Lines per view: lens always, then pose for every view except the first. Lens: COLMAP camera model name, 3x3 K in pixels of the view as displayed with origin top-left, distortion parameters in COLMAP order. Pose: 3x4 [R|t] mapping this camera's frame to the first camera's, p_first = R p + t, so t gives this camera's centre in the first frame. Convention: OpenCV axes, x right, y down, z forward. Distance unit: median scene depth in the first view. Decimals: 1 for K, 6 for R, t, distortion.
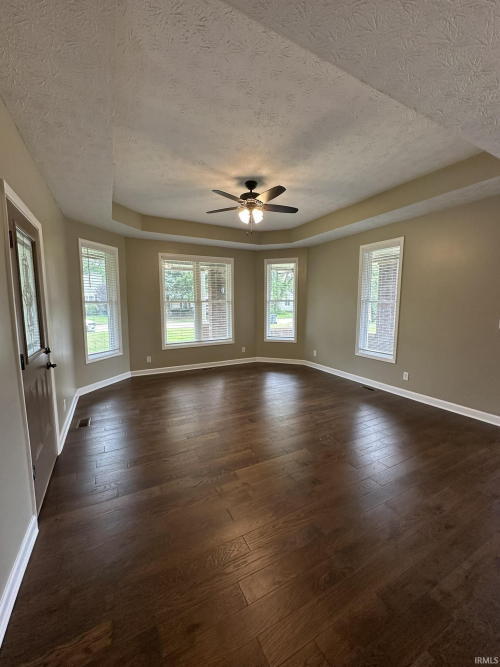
lens RADIAL K [[266.5, 0, 251.2], [0, 266.5, 333.5], [0, 0, 1]] dist [-0.000307, -0.000137]
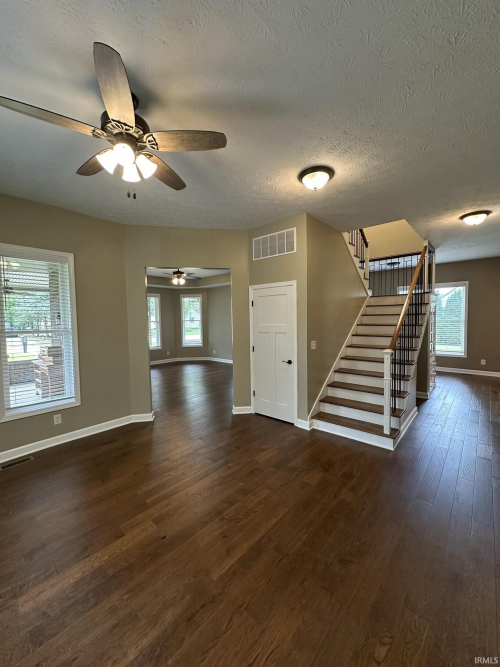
lens RADIAL K [[266.5, 0, 251.2], [0, 266.5, 333.5], [0, 0, 1]] dist [-0.000307, -0.000137]
pose [[0.937602, -0.033022, 0.346138, -0.121761], [0.055804, 0.996867, -0.056058, 0.066579], [-0.343202, 0.071876, 0.936507, -0.664525]]
